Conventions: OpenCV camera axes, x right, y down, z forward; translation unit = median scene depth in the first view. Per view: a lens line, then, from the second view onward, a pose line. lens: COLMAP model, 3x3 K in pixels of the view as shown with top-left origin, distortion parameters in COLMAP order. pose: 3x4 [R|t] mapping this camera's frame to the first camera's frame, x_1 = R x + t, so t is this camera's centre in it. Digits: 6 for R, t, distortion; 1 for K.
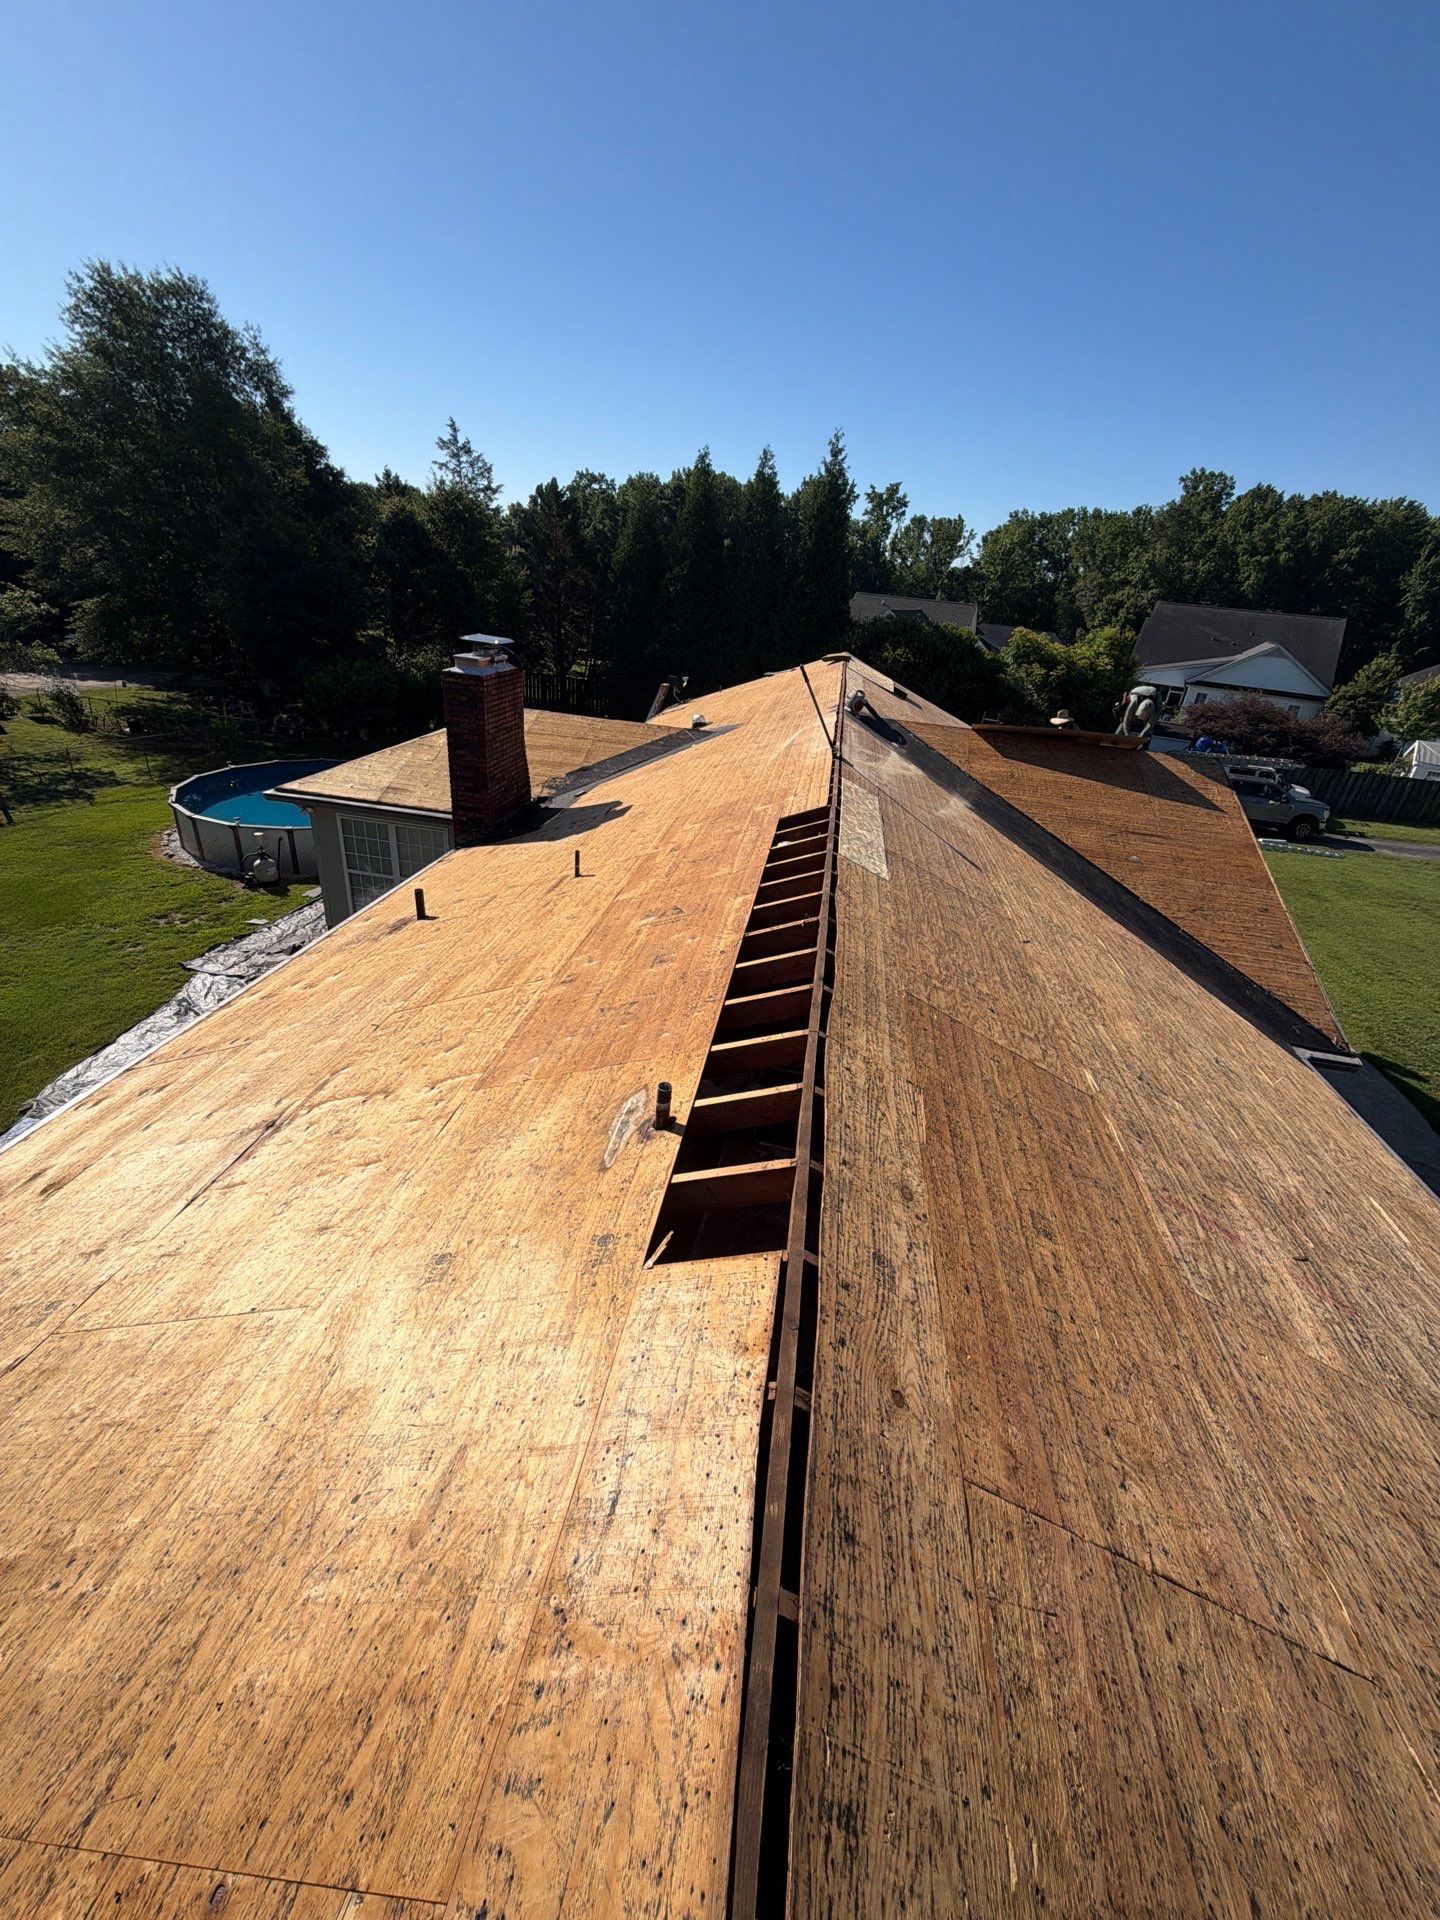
lens RADIAL K [[763.0, 0, 718.9], [0, 763.0, 962.7], [0, 0, 1]] dist [0.002035, -0.000503]
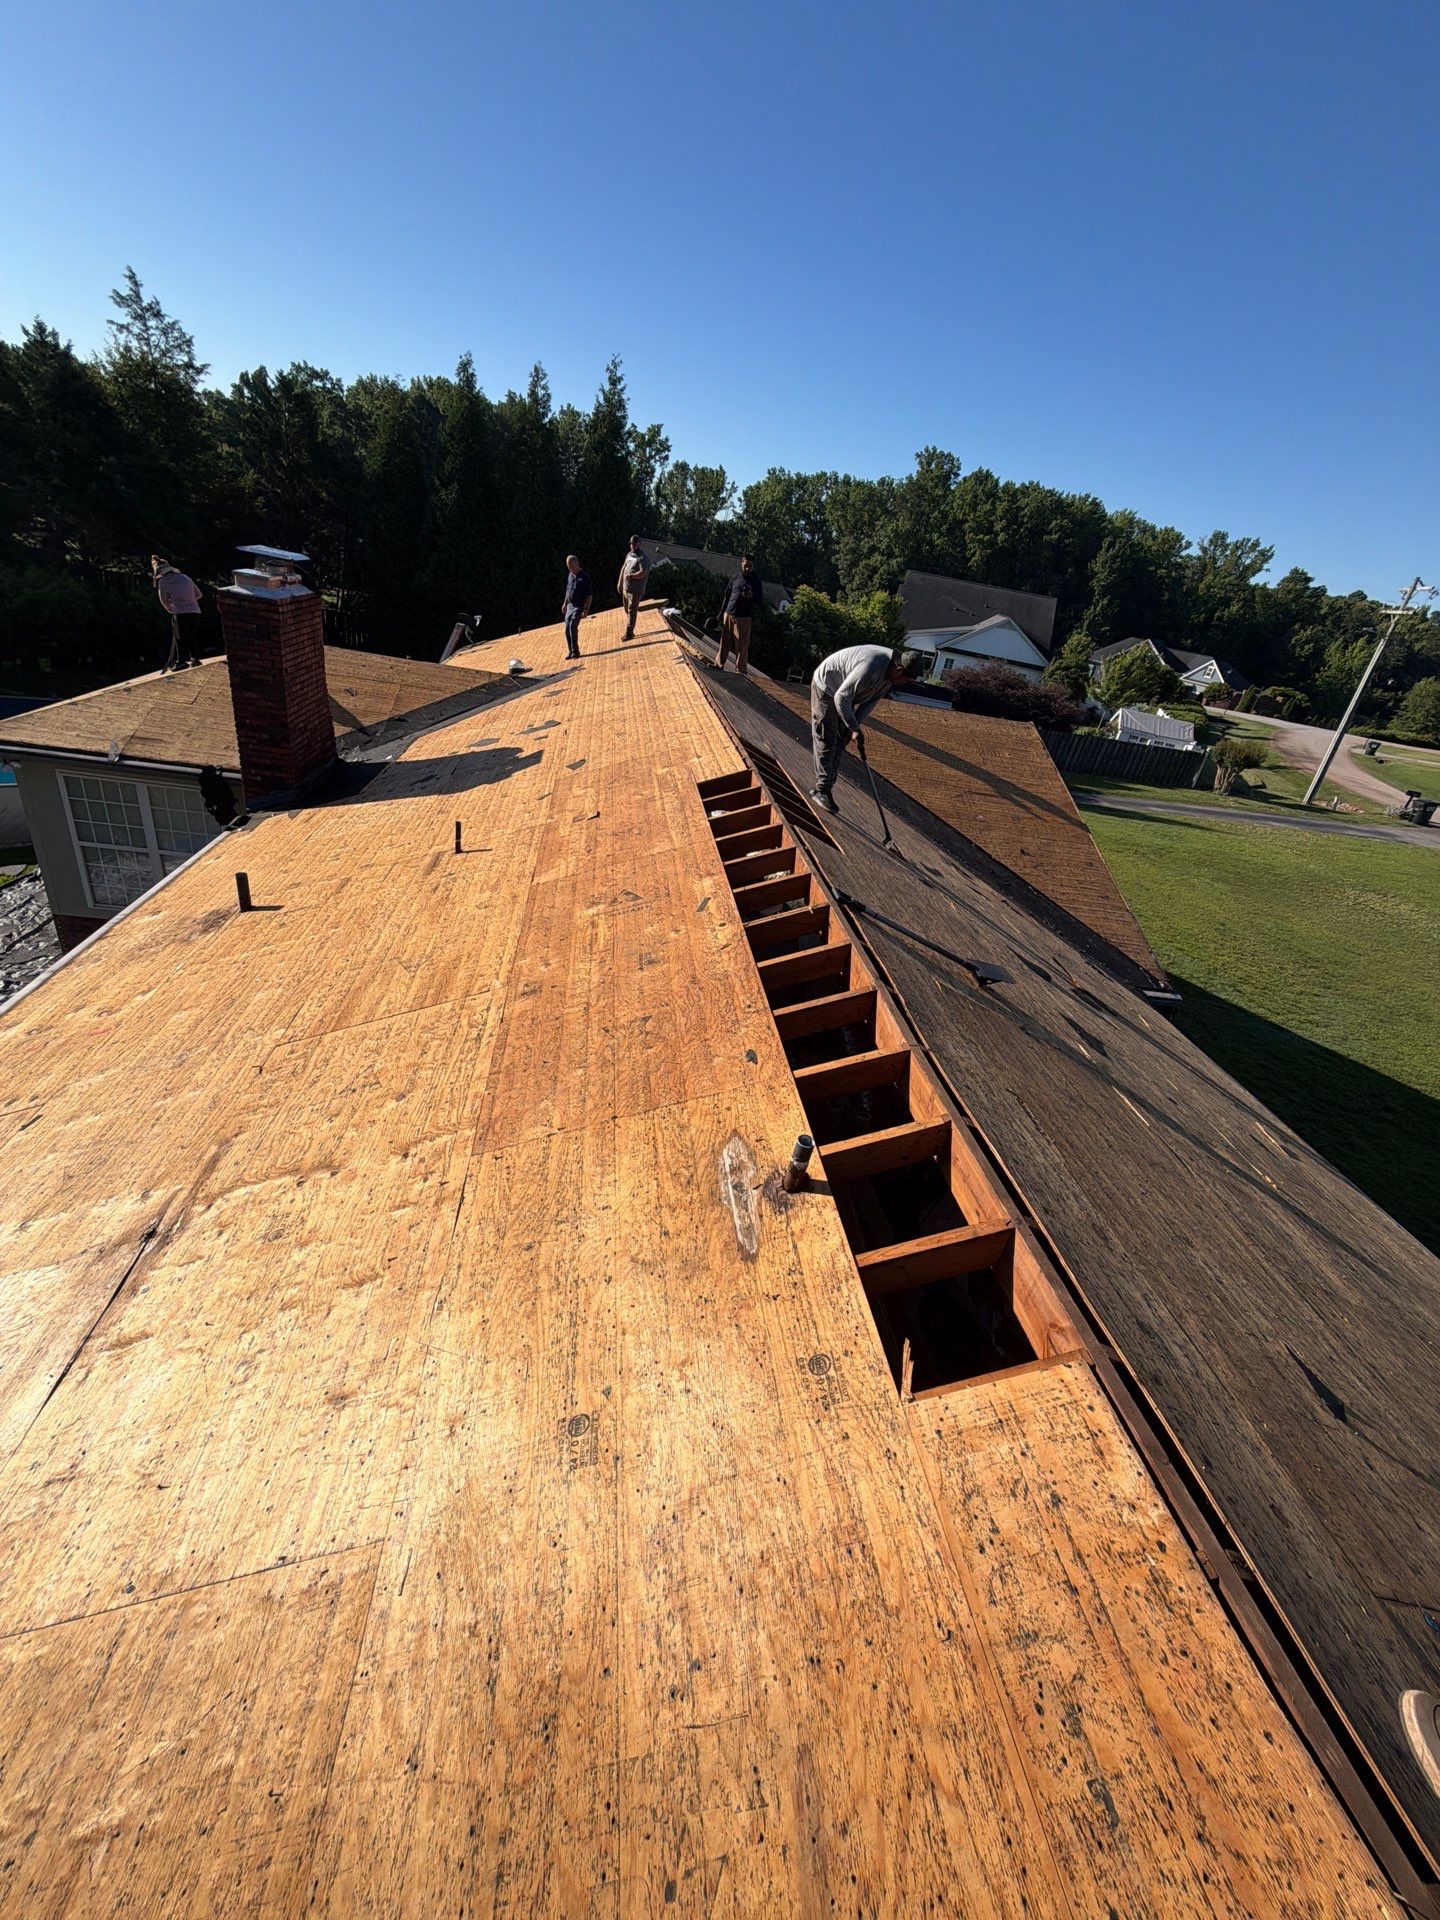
lens RADIAL K [[764.3, 0, 719.2], [0, 764.3, 961.5], [0, 0, 1]] dist [0.003009, -0.000833]
pose [[0.959121, -0.064717, 0.275498, -0.029885], [0.048877, 0.996753, 0.063988, -0.006676], [-0.278744, -0.047907, 0.959170, 0.021227]]
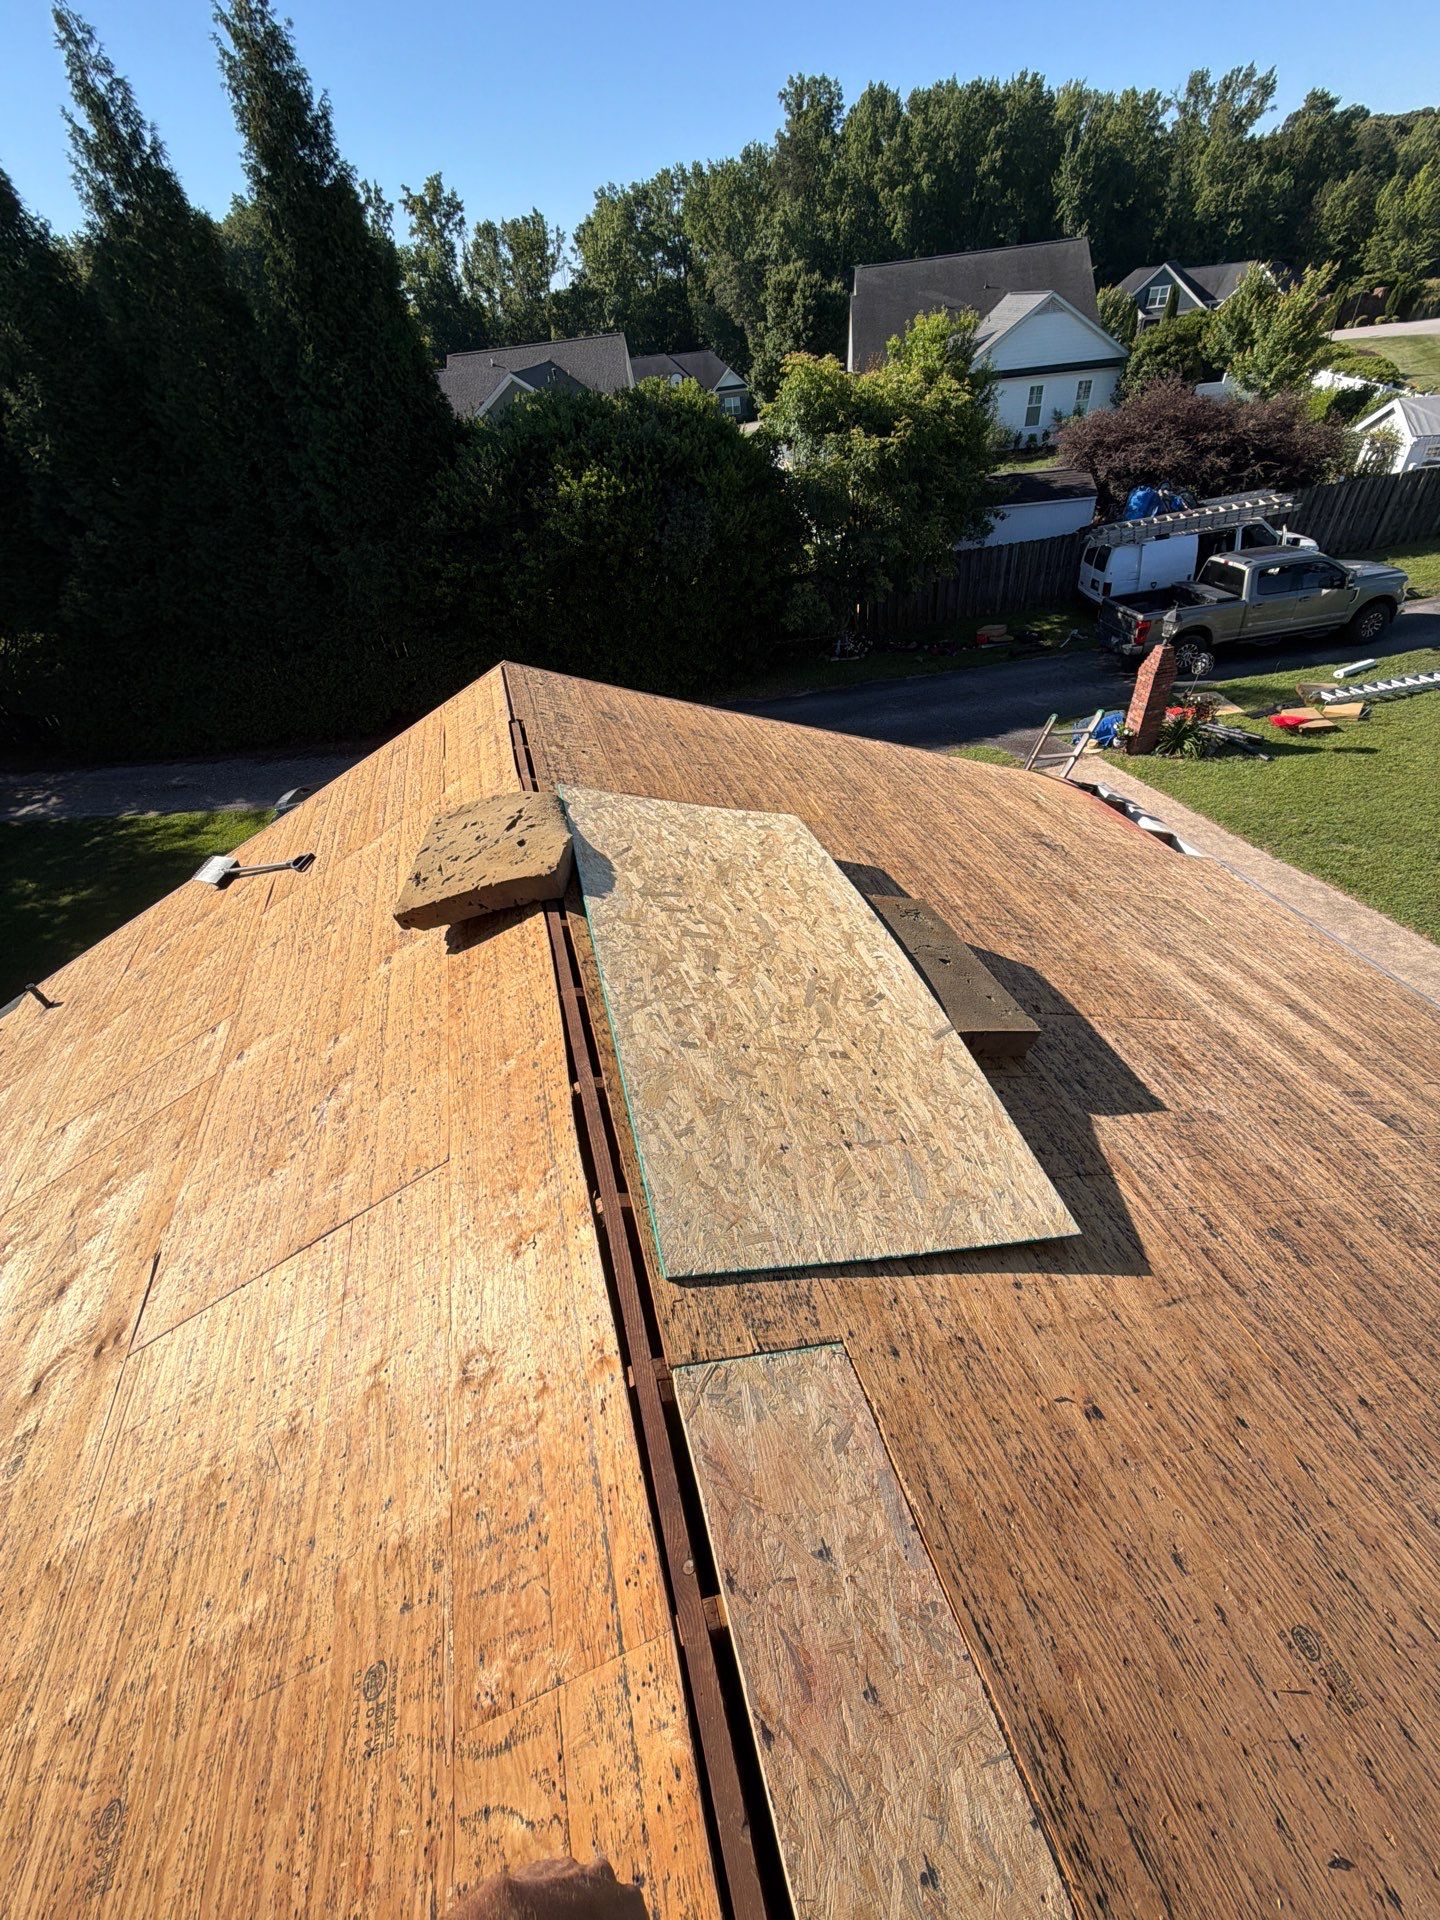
lens RADIAL K [[764.3, 0, 719.2], [0, 764.3, 961.5], [0, 0, 1]] dist [0.003009, -0.000833]
pose [[0.890746, -0.406450, 0.203397, 0.087797], [0.349581, 0.898678, 0.264899, -0.226856], [-0.290456, -0.164854, 0.942581, 0.466216]]
